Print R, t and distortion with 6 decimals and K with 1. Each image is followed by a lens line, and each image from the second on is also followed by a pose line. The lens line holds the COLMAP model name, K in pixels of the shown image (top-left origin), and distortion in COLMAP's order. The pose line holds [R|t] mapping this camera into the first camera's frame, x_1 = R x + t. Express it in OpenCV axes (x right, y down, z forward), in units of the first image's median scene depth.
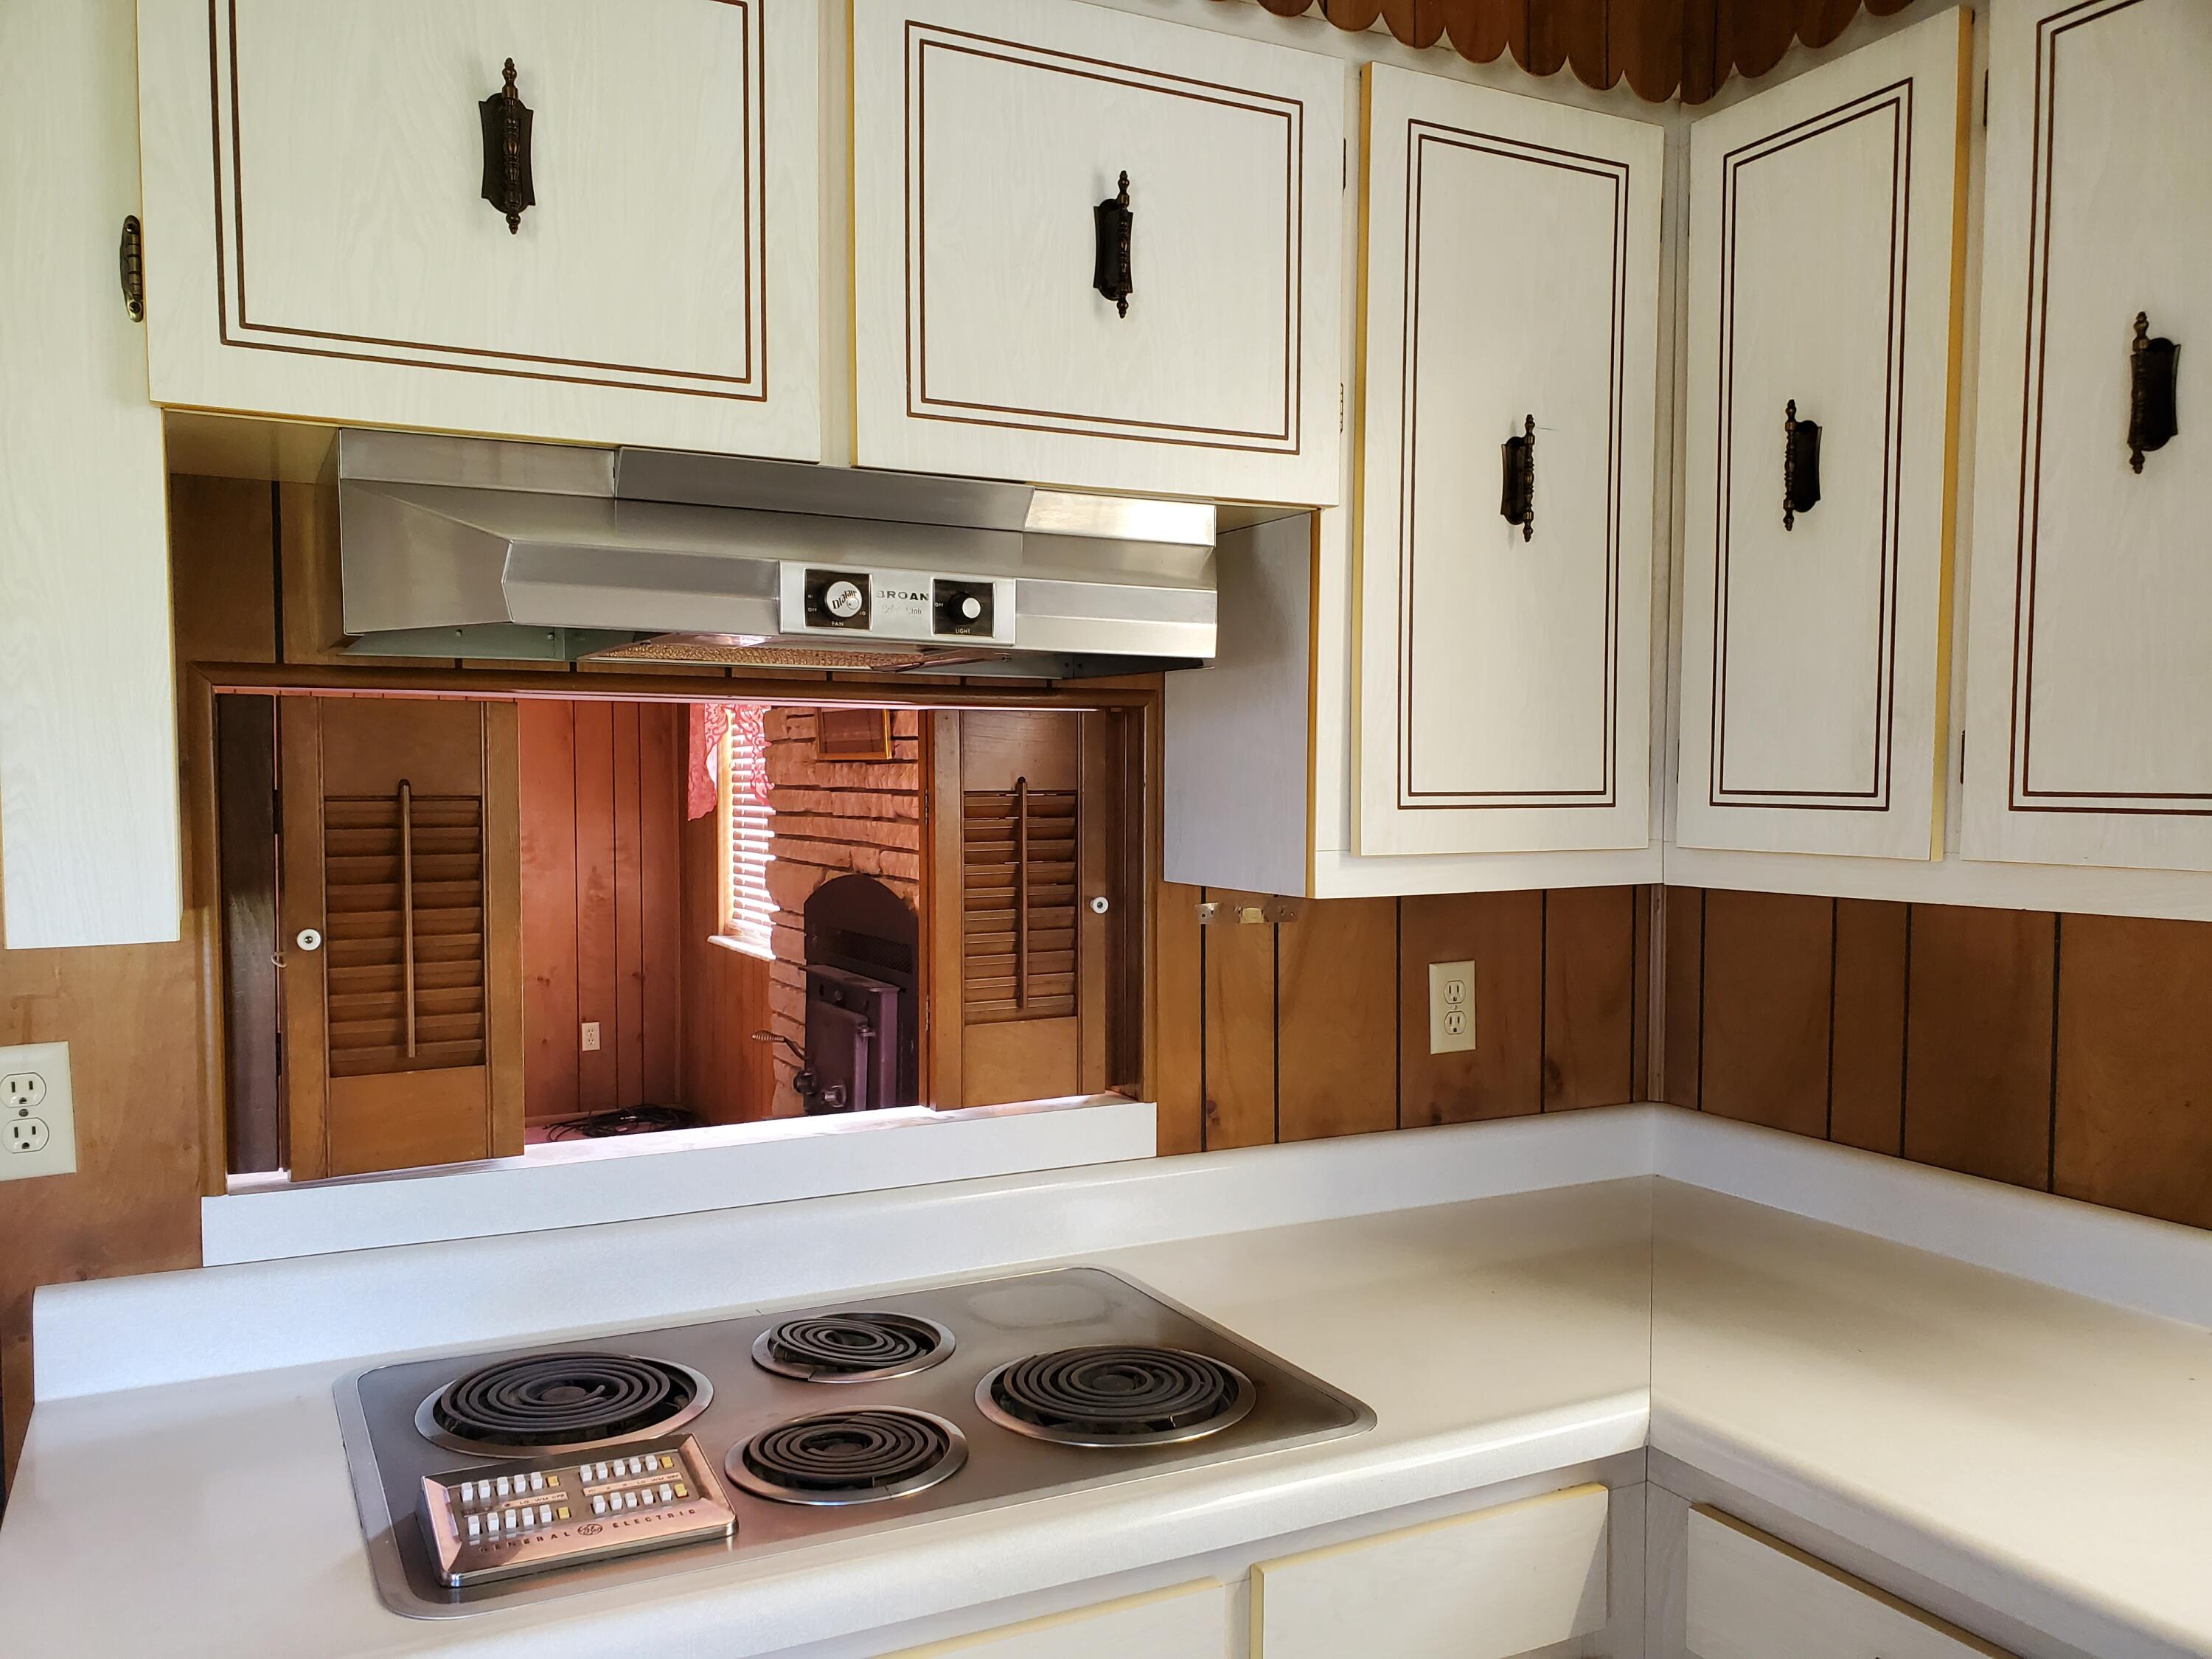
lens RADIAL K [[1747.7, 0, 1088.1], [0, 1747.7, 865.8], [0, 0, 1]] dist [0.024430, 0.005155]
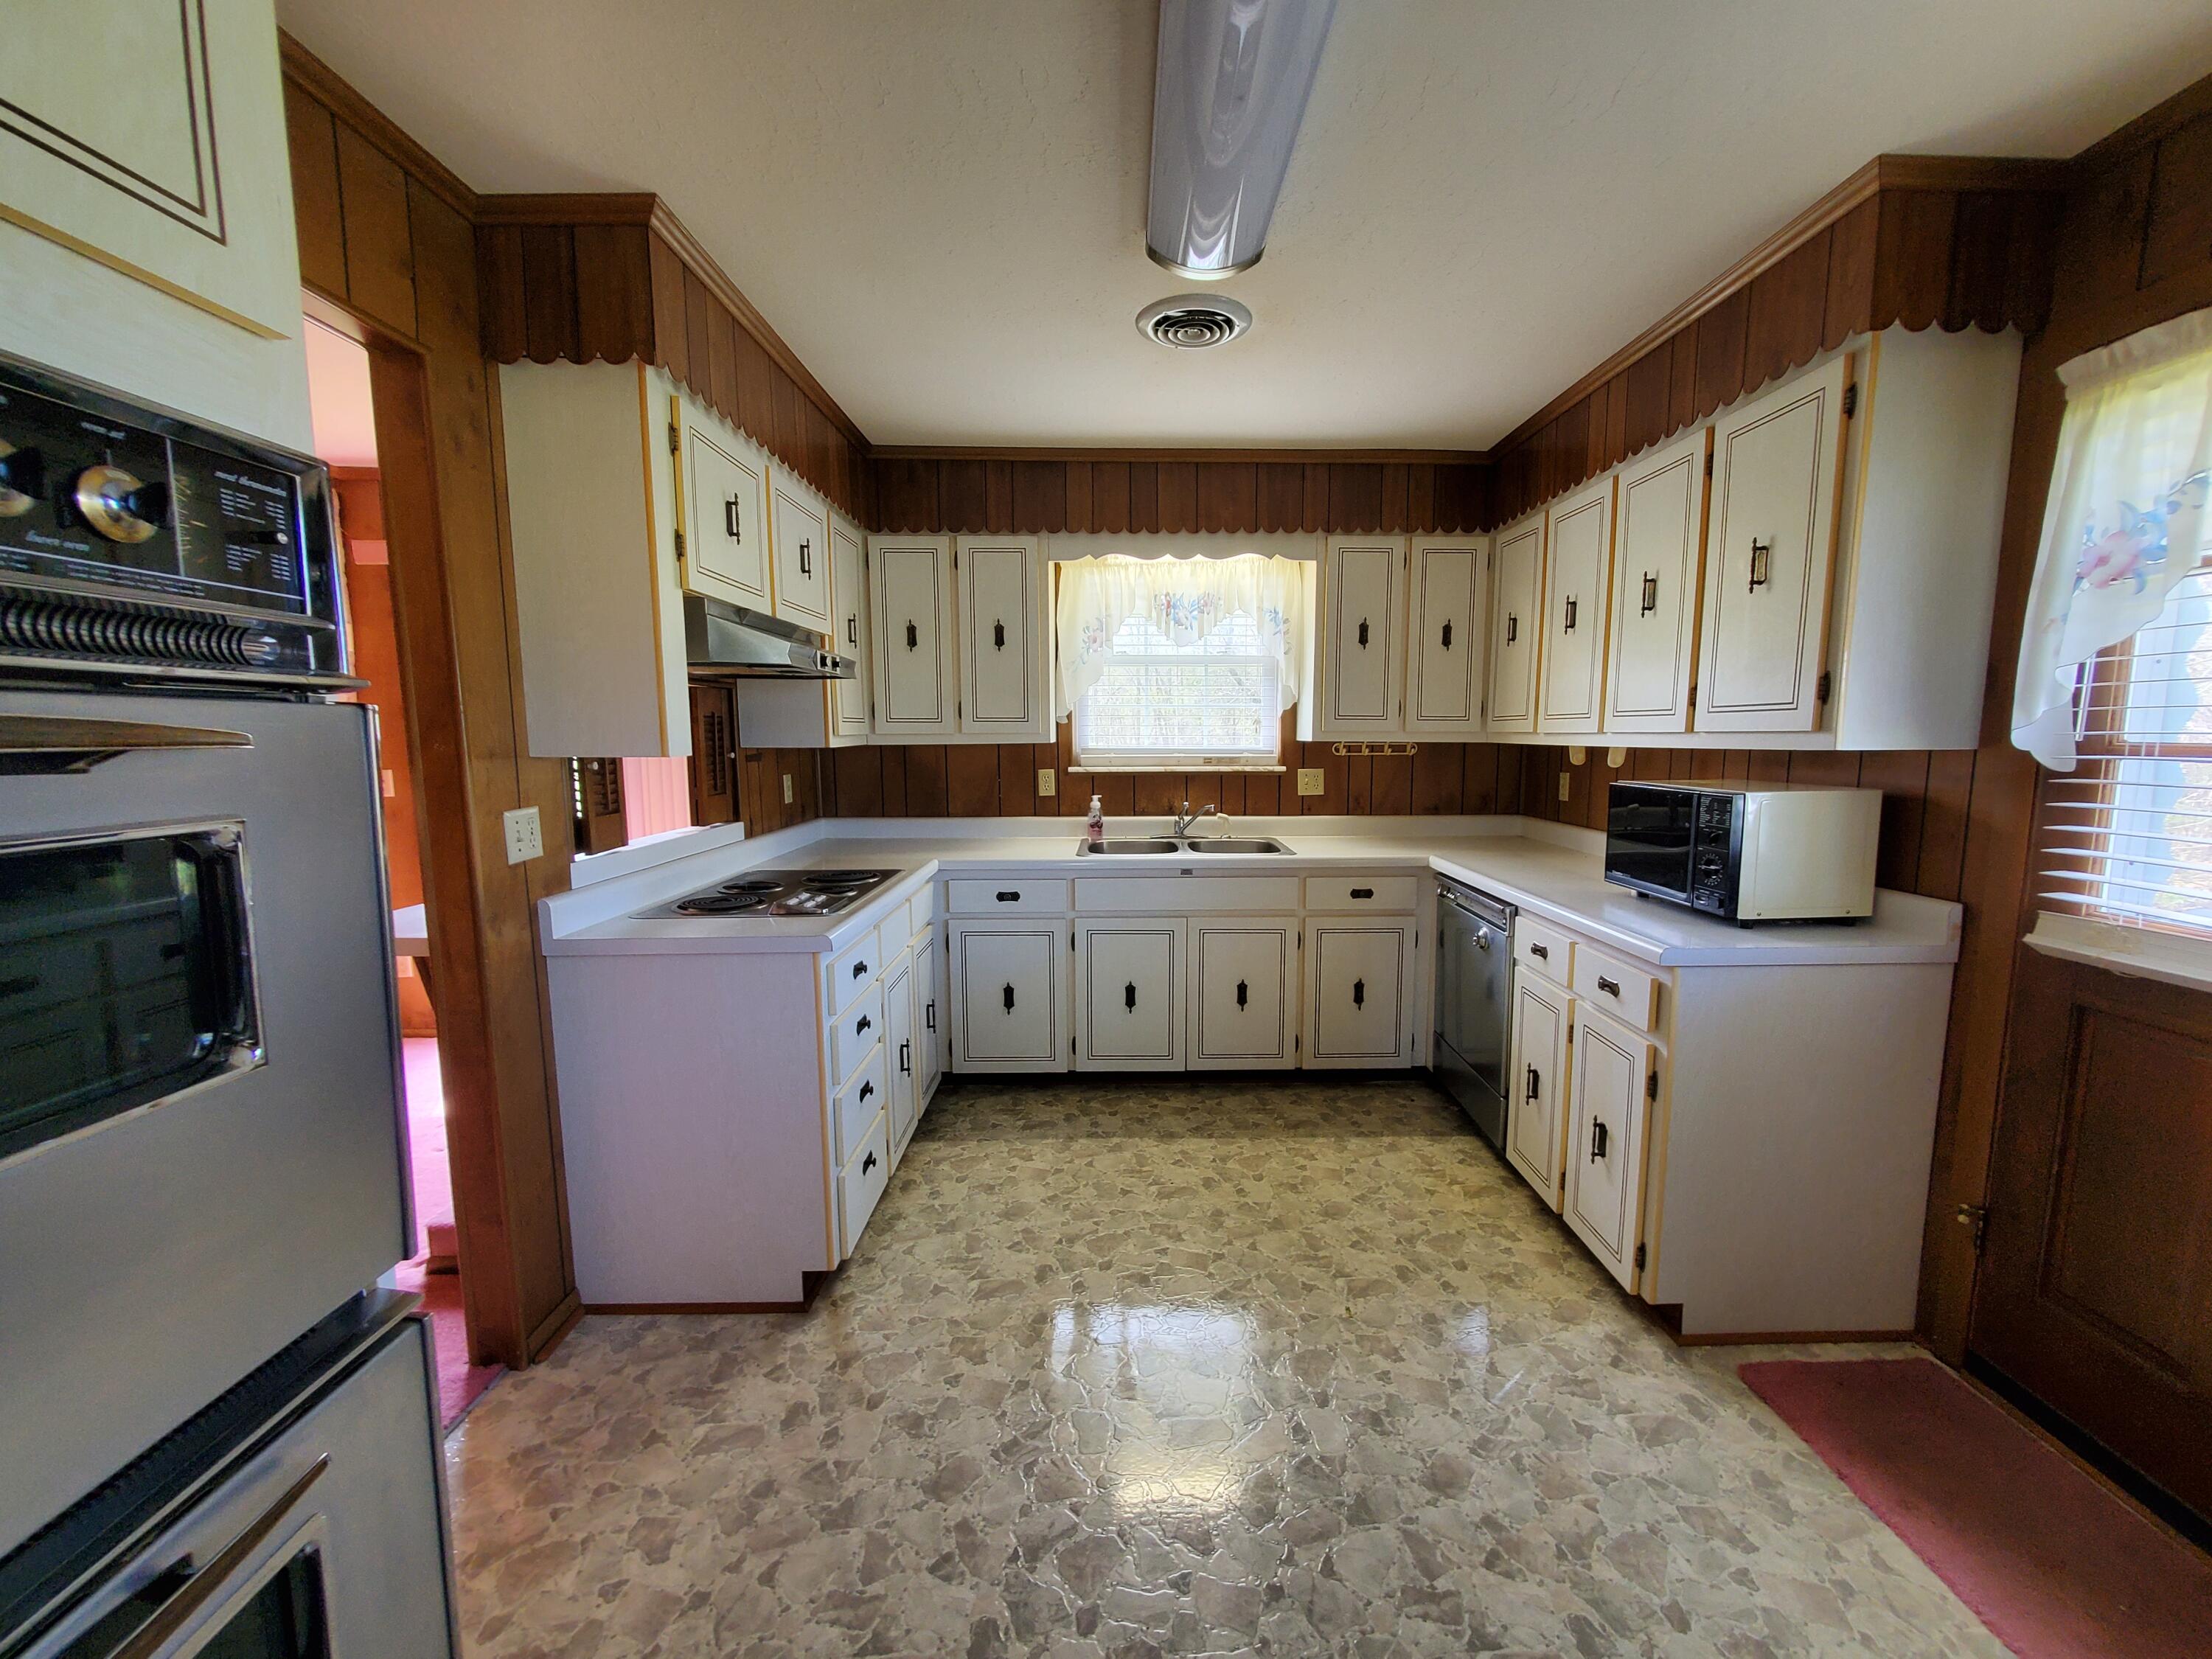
lens RADIAL K [[878.9, 0, 1146.5], [0, 878.9, 833.4], [0, 0, 1]] dist [0.008848, -0.005676]
pose [[0.419497, -0.107870, 0.901325, -1.279621], [0.051075, 0.994146, 0.095207, 0.058336], [-0.906319, 0.006096, 0.422551, -0.334849]]
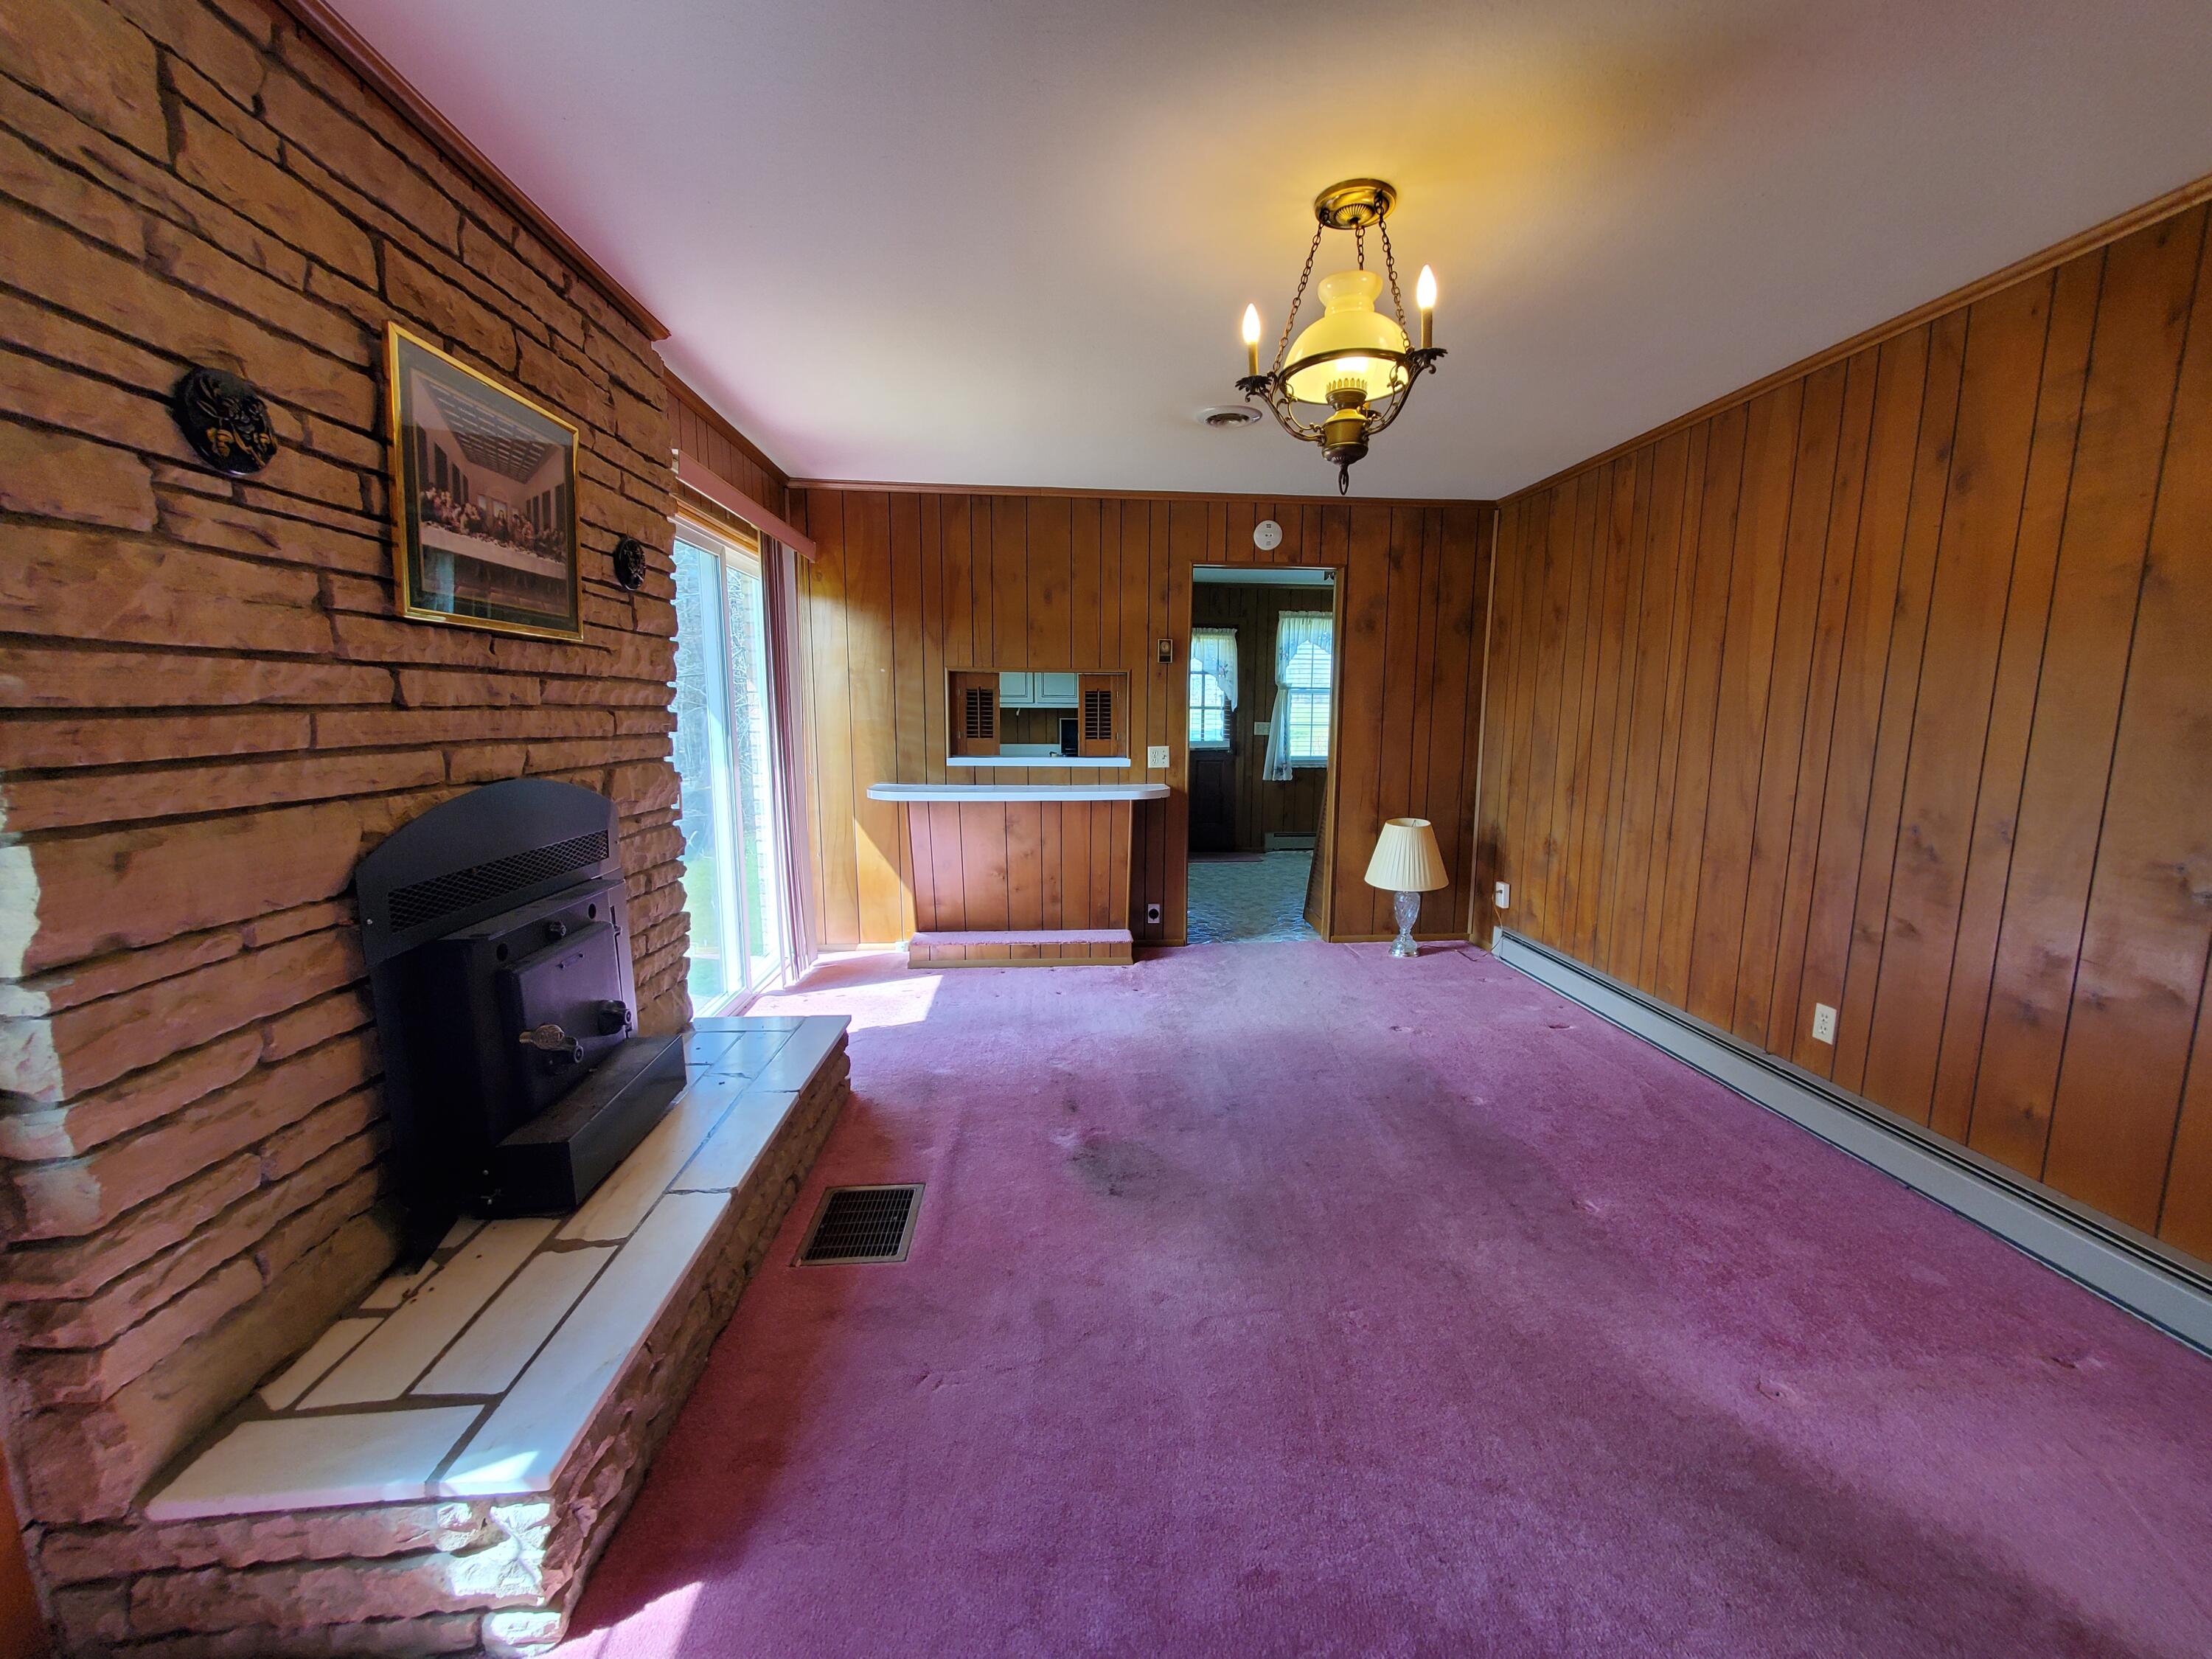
lens RADIAL K [[880.2, 0, 1135.8], [0, 880.2, 835.7], [0, 0, 1]] dist [-0.001094, -0.000671]
pose [[-0.931217, -0.064871, 0.358644, -1.587195], [0.006531, 0.980904, 0.194381, -0.136492], [-0.364406, 0.183353, -0.913012, 3.709444]]
